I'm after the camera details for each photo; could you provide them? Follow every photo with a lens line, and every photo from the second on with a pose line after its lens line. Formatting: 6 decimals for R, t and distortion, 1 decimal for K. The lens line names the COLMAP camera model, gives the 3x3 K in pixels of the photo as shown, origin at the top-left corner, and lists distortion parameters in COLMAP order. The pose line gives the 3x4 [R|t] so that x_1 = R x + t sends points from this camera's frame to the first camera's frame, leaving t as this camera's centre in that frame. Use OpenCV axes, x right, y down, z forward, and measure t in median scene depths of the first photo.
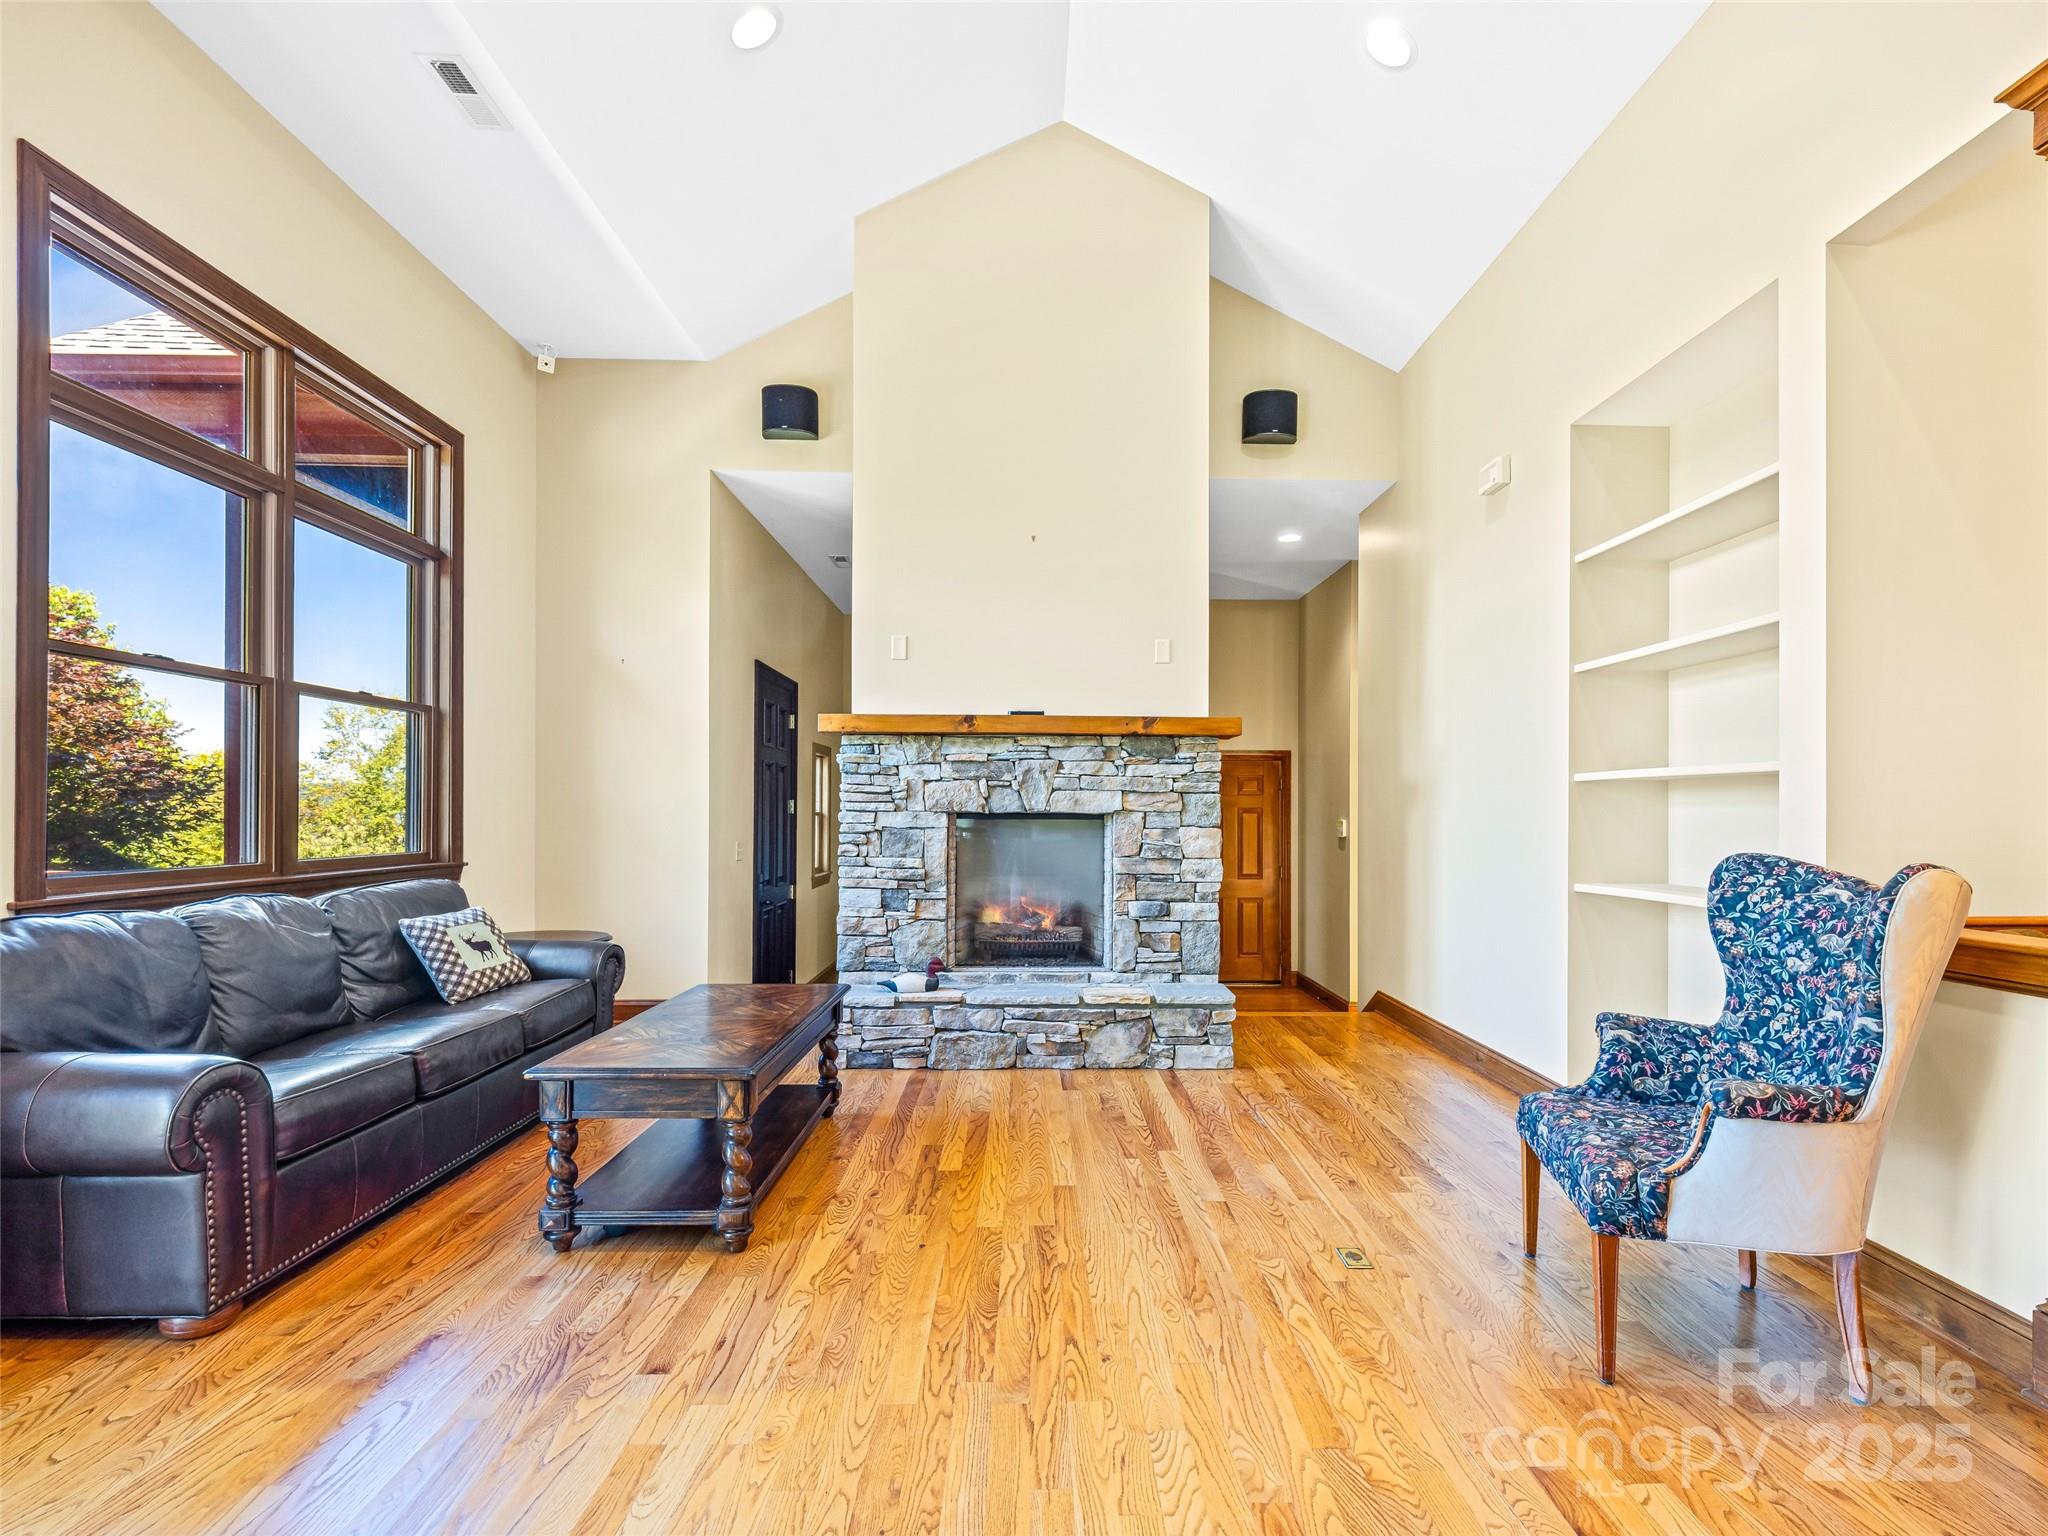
lens RADIAL K [[951.1, 0, 1055.7], [0, 951.1, 812.2], [0, 0, 1]] dist [0.010691, -0.007646]
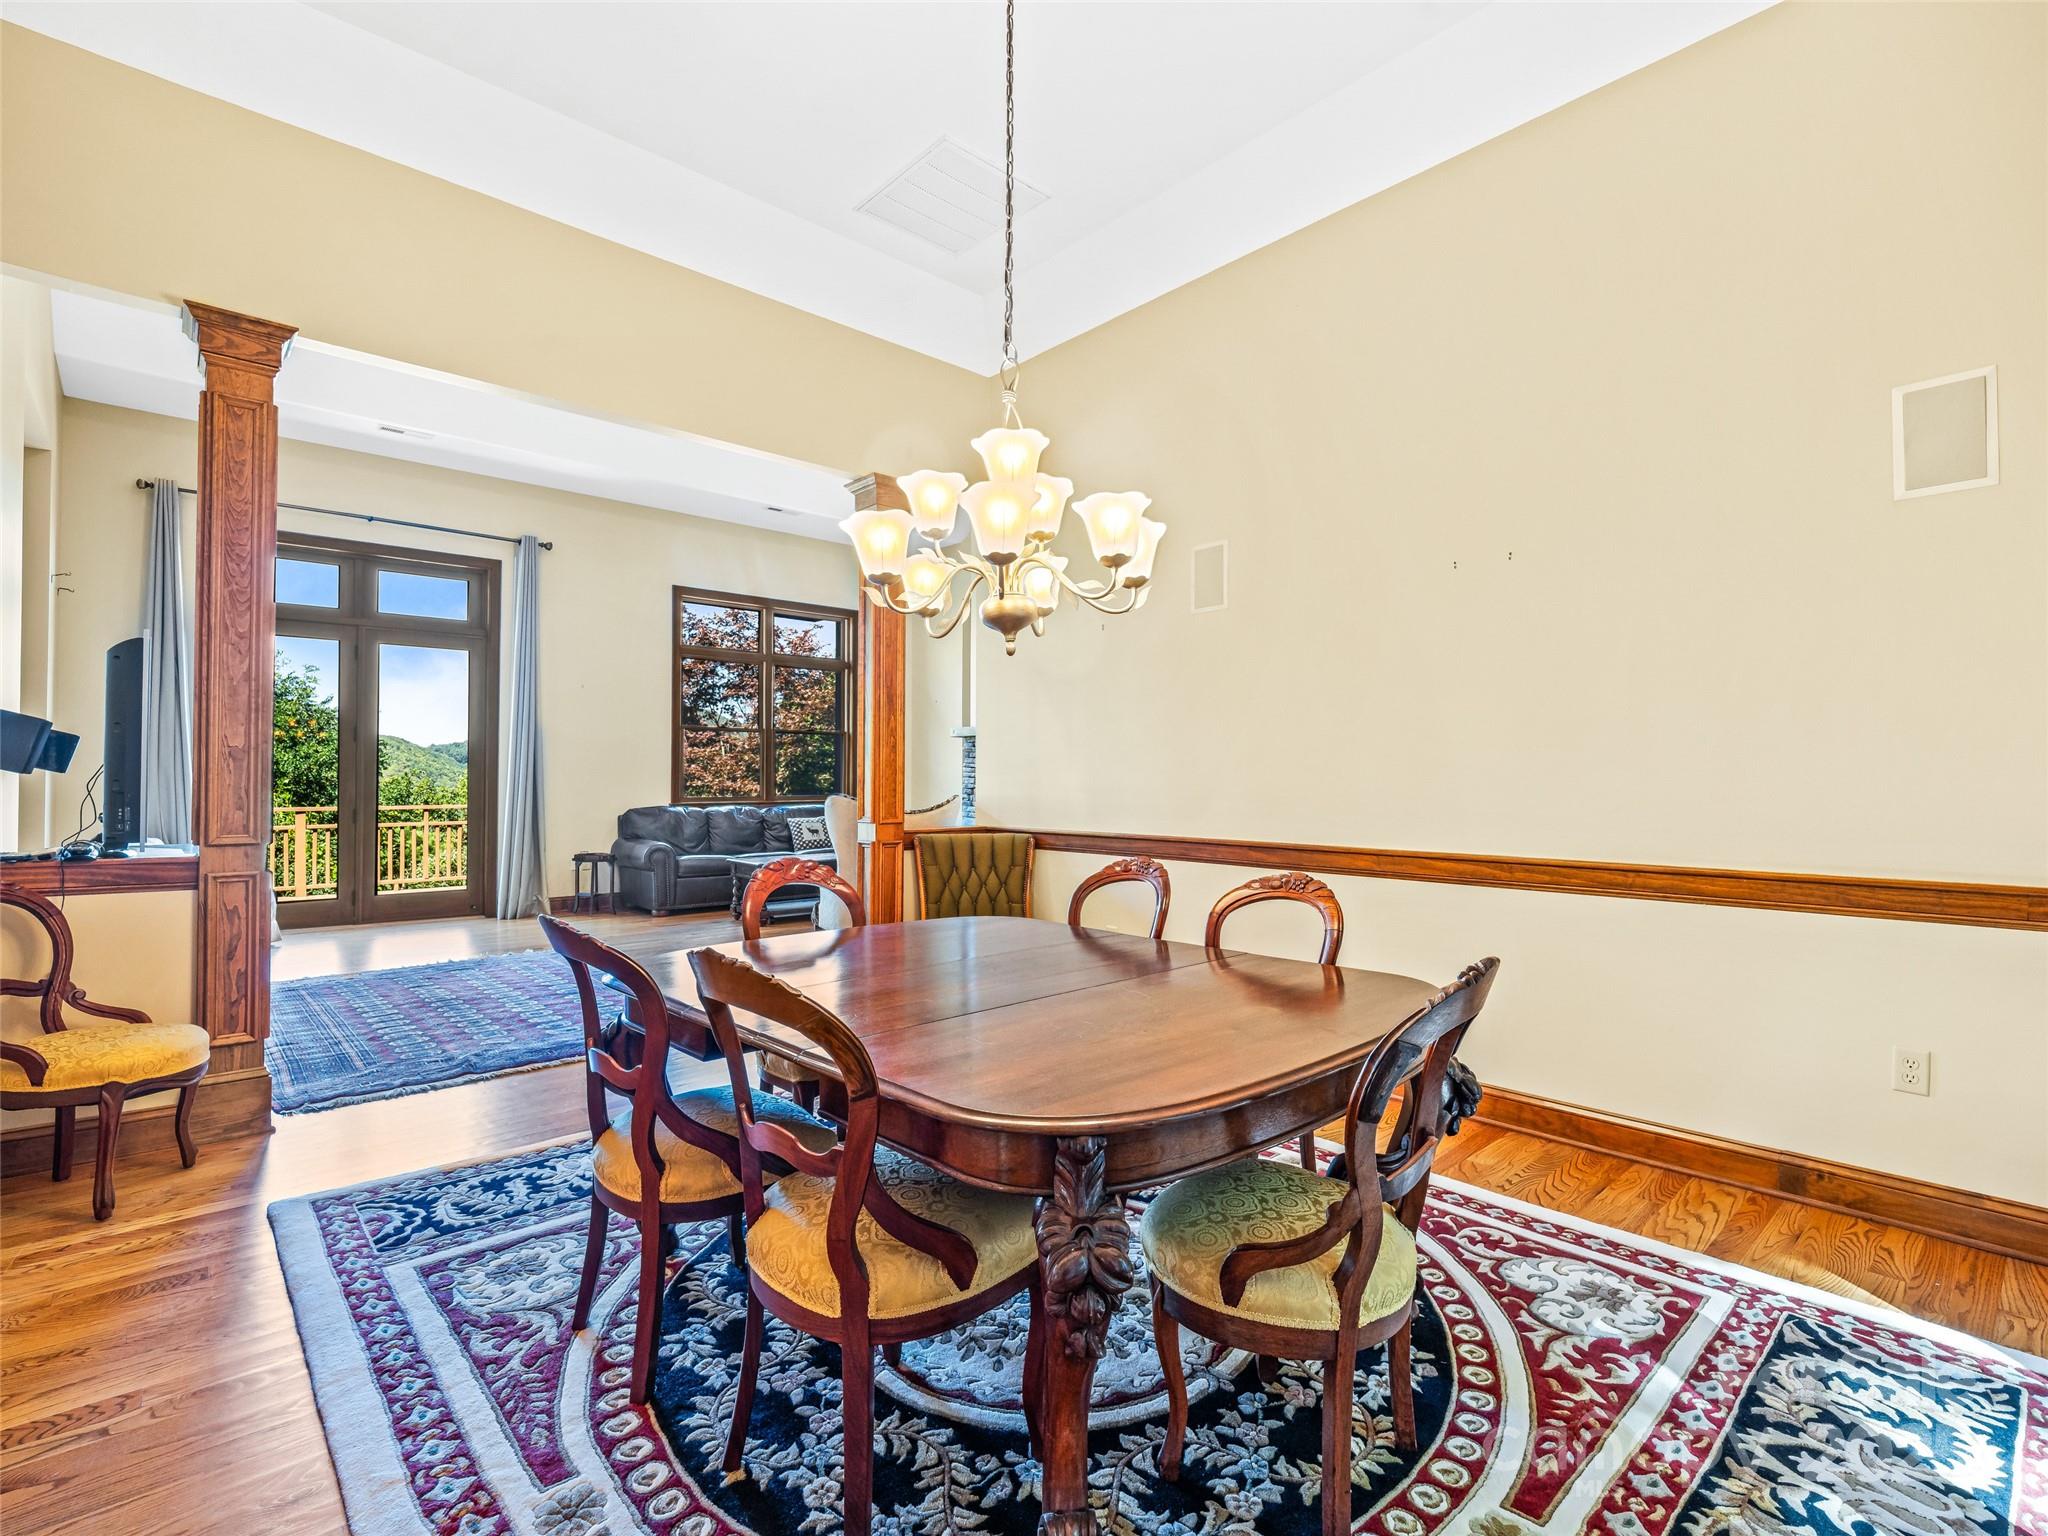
lens RADIAL K [[1040.9, 0, 1084.3], [0, 1040.9, 761.6], [0, 0, 1]] dist [0.002175, -0.000306]
pose [[0.651066, -0.012099, -0.758925, 1.625934], [-0.000765, 0.999862, -0.016597, 0.002960], [0.759021, 0.011386, 0.650967, -0.196522]]
